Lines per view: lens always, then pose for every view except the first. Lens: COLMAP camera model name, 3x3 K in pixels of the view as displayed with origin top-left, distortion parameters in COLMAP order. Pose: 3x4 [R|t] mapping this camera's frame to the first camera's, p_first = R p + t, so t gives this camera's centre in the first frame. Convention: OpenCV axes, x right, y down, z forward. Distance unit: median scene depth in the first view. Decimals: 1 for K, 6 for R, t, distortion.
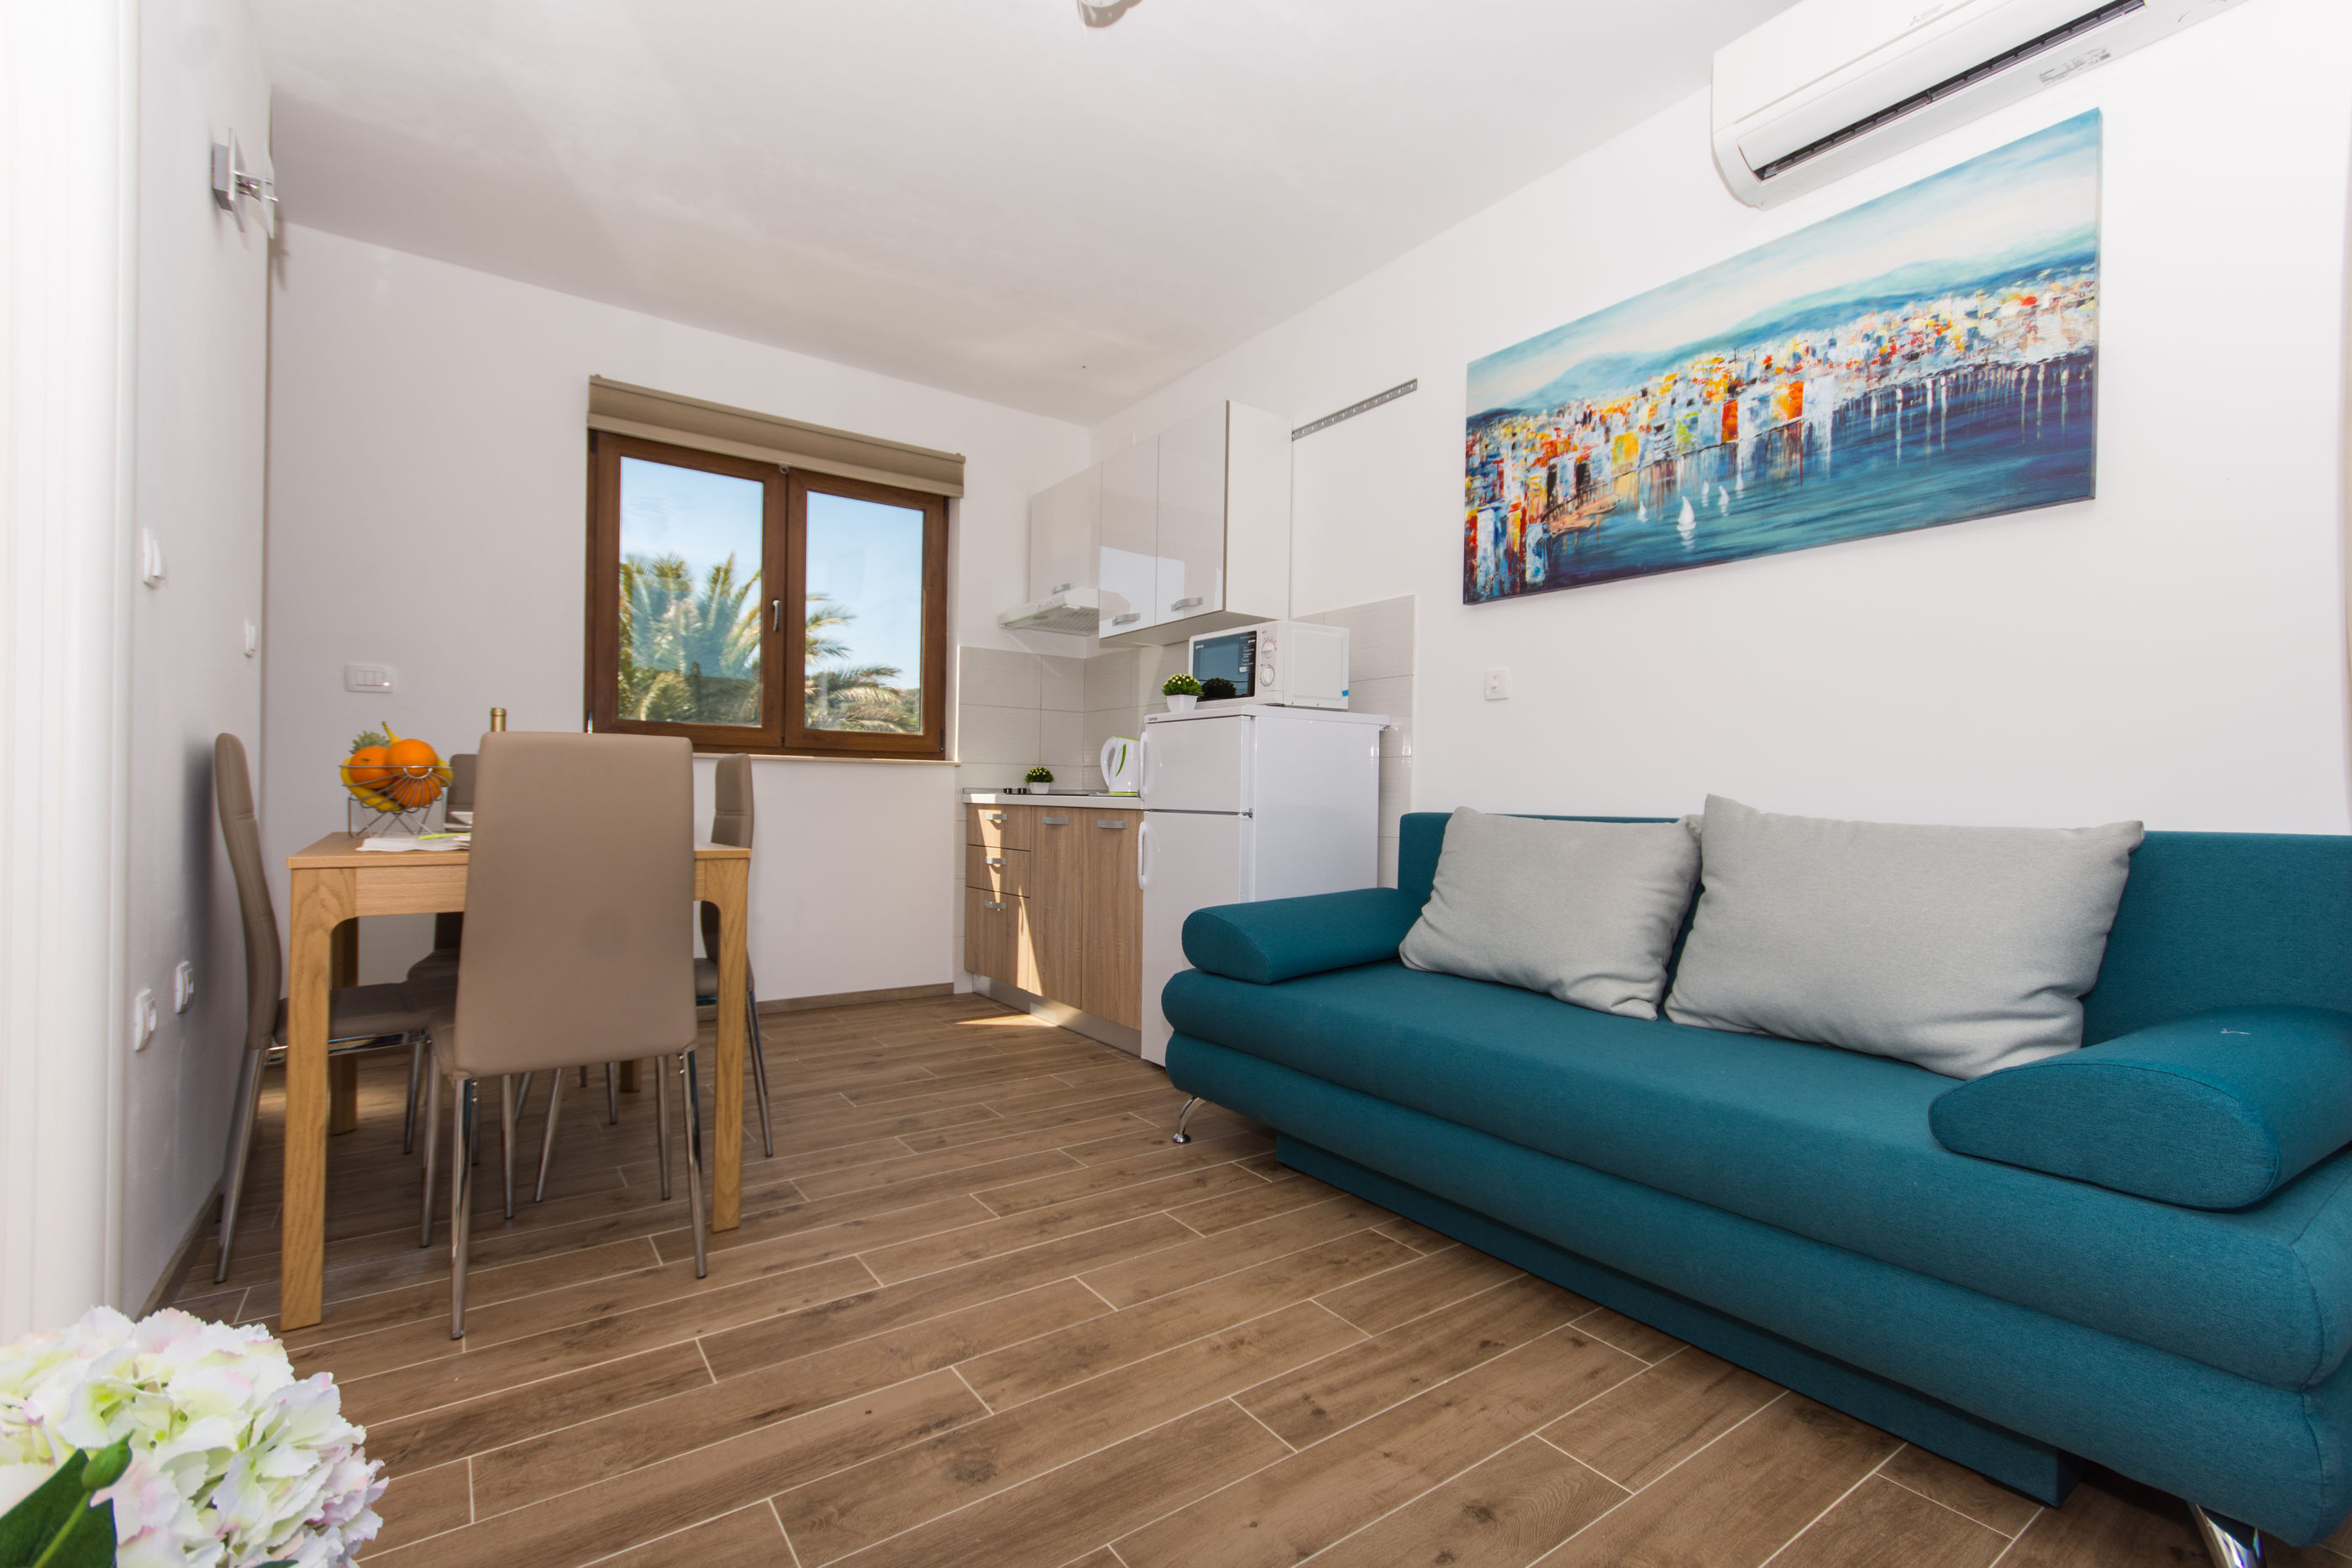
lens RADIAL K [[1025.8, 0, 1177.6], [0, 1025.8, 792.7], [0, 0, 1]] dist [0.007873, -0.002084]
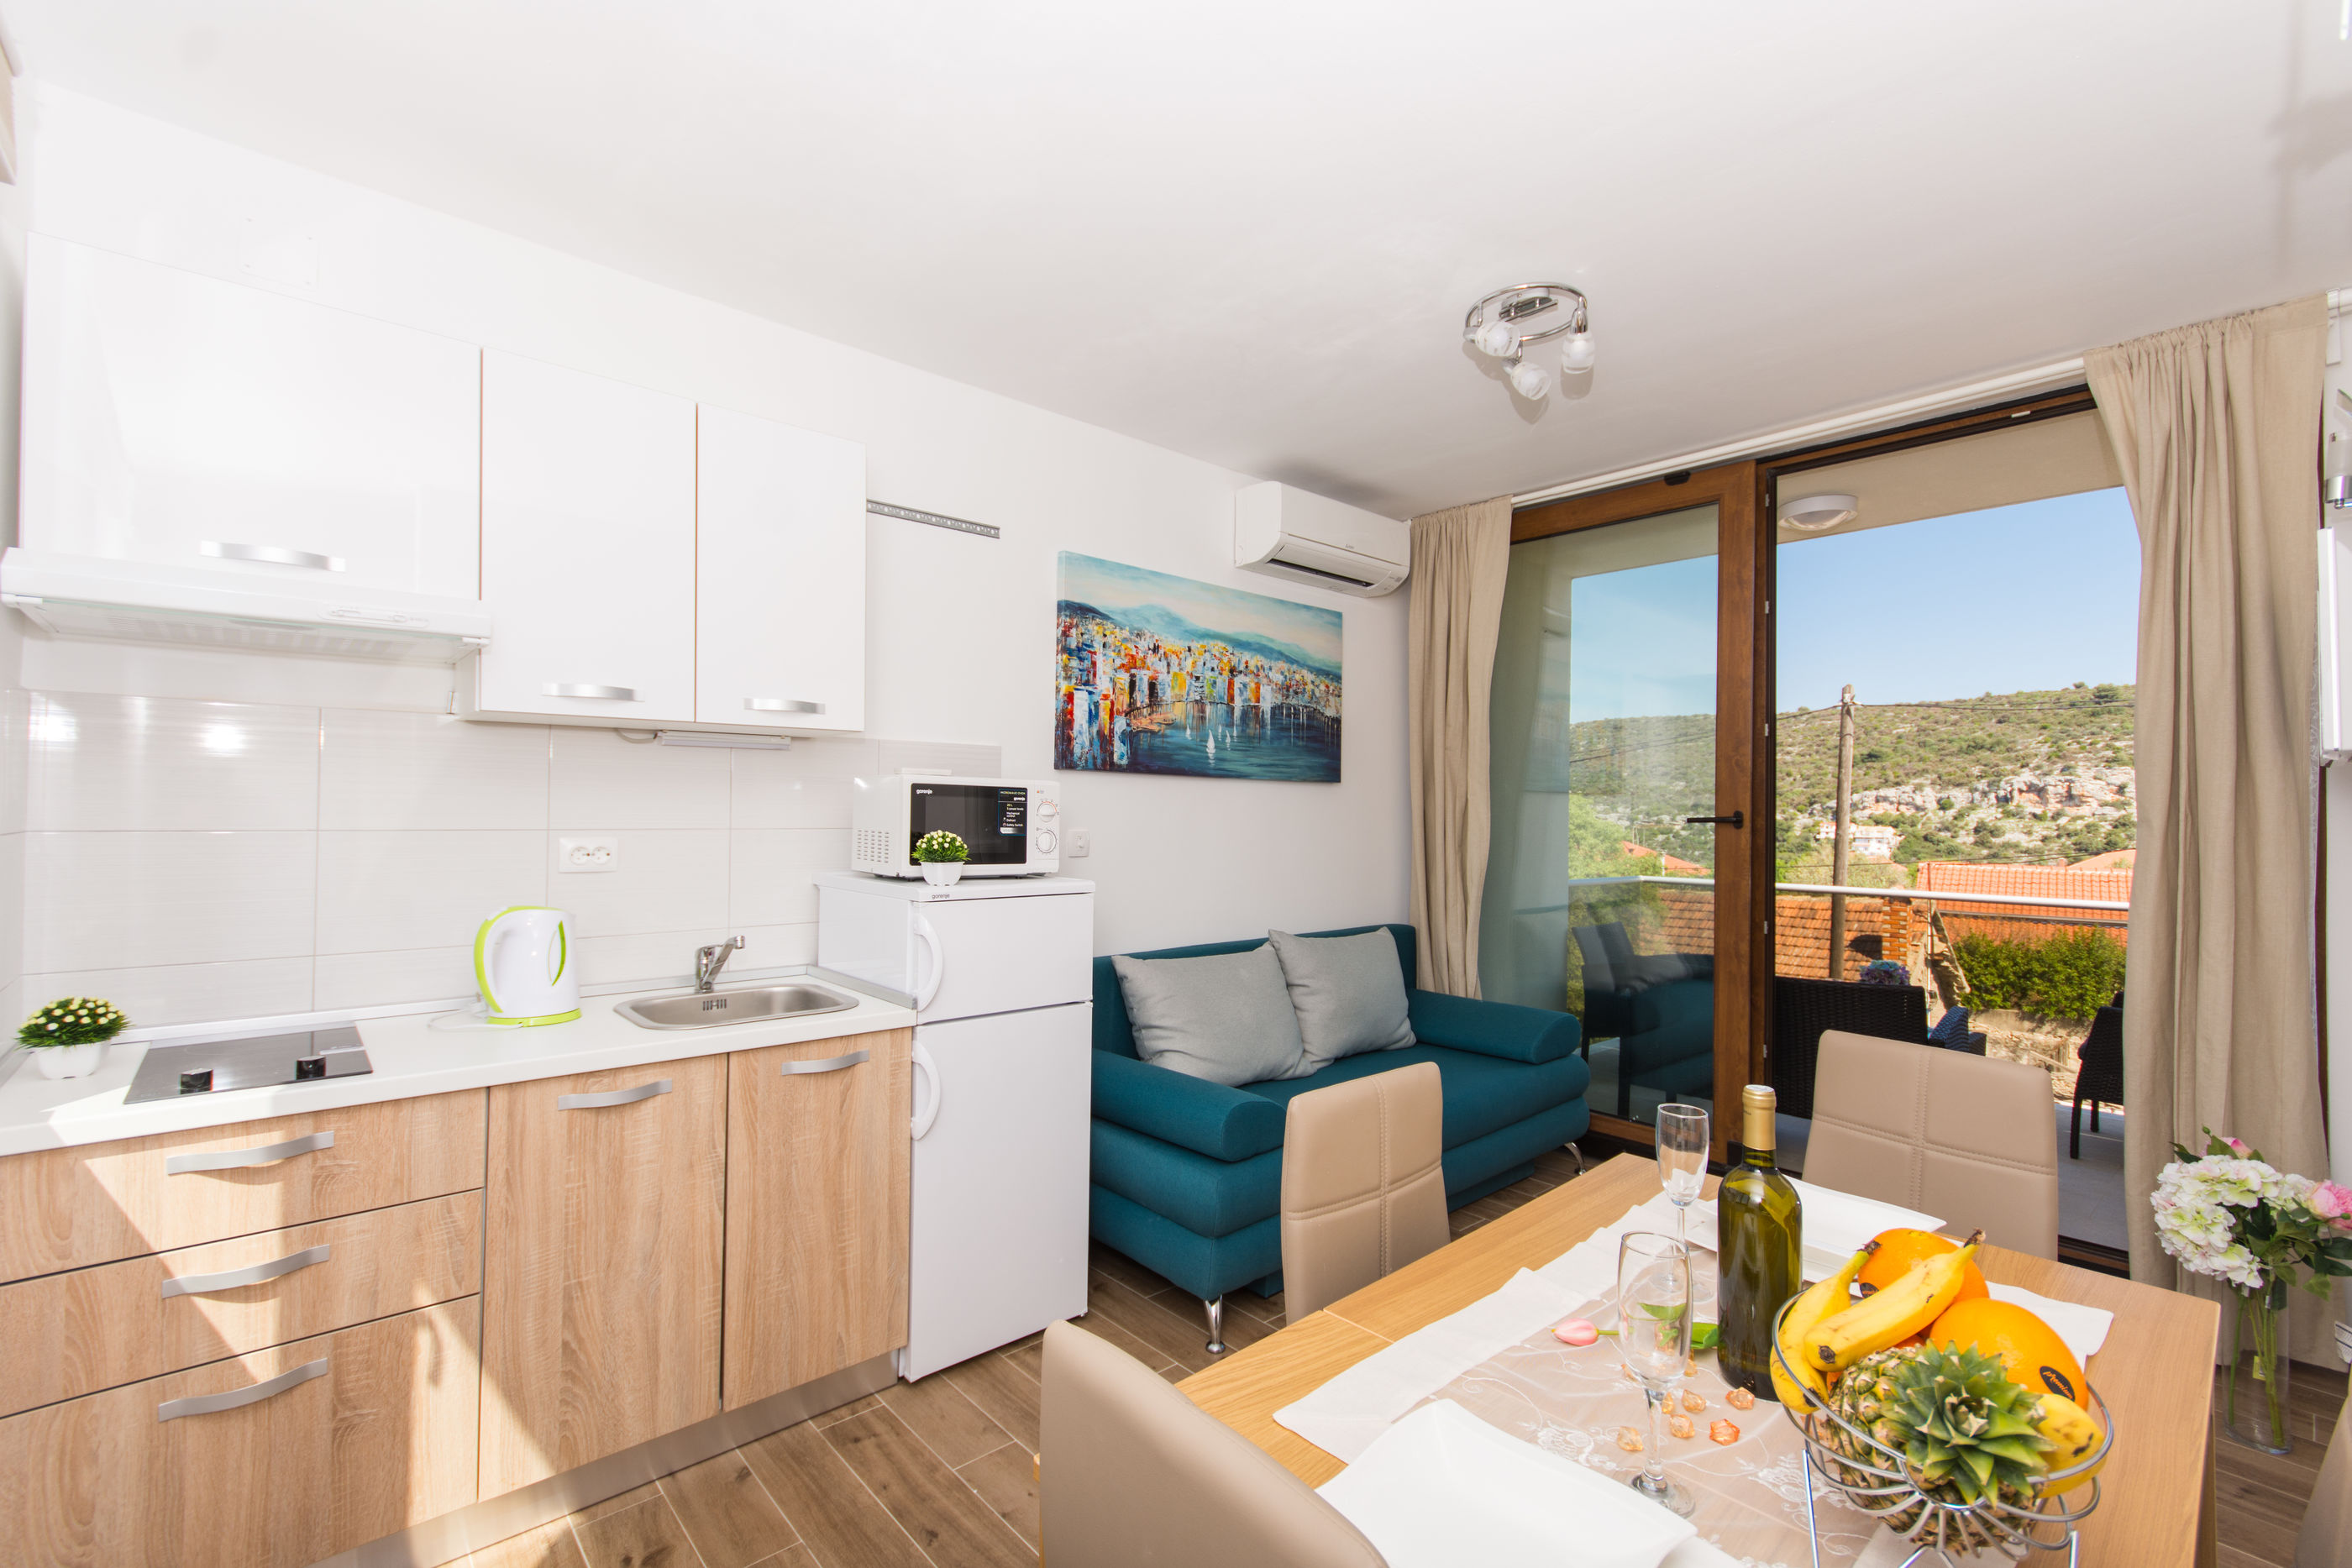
lens RADIAL K [[1025.8, 0, 1173.2], [0, 1025.8, 796.3], [0, 0, 1]] dist [0.007873, -0.002084]
pose [[-0.107237, -0.003302, 0.994228, -0.906011], [-0.016730, 0.999859, 0.001516, -0.173877], [-0.994093, -0.016470, -0.107277, 1.098451]]
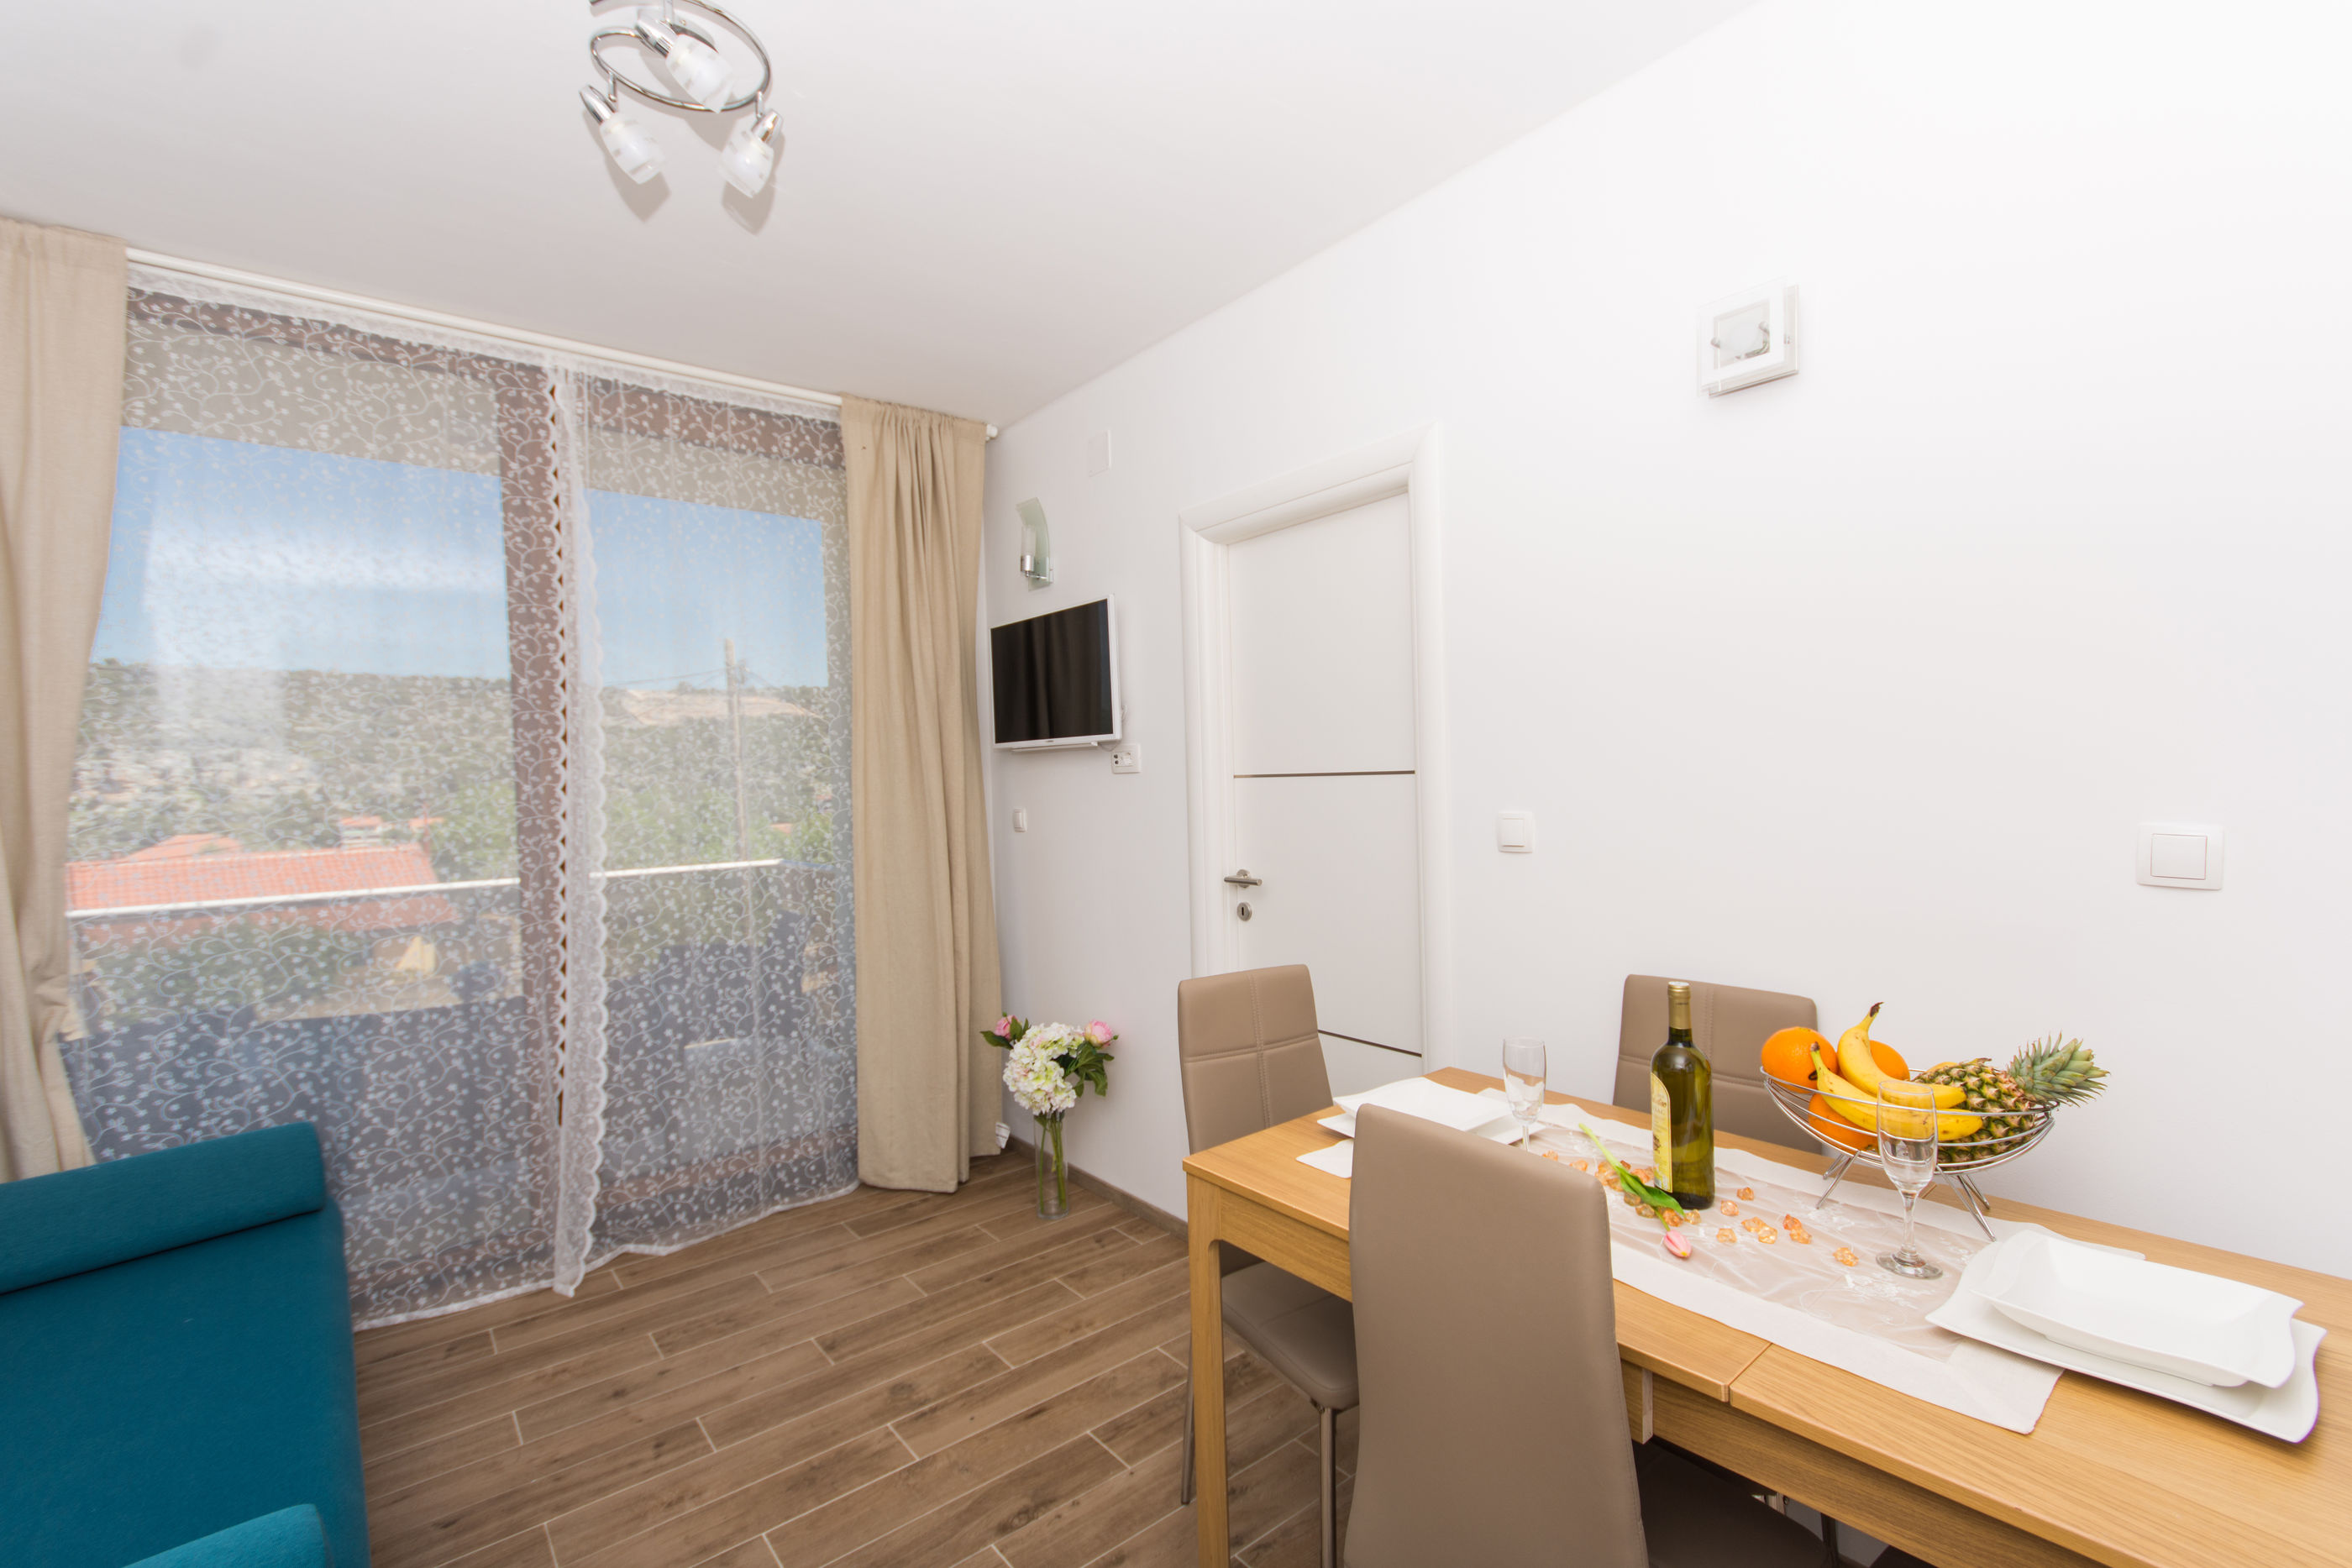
lens RADIAL K [[1025.8, 0, 1181.4], [0, 1025.8, 798.0], [0, 0, 1]] dist [0.007873, -0.002084]
pose [[-0.997950, 0.015711, -0.062034, -0.279662], [0.014708, 0.999754, 0.016589, -0.171687], [0.062279, 0.015642, -0.997936, 1.329950]]
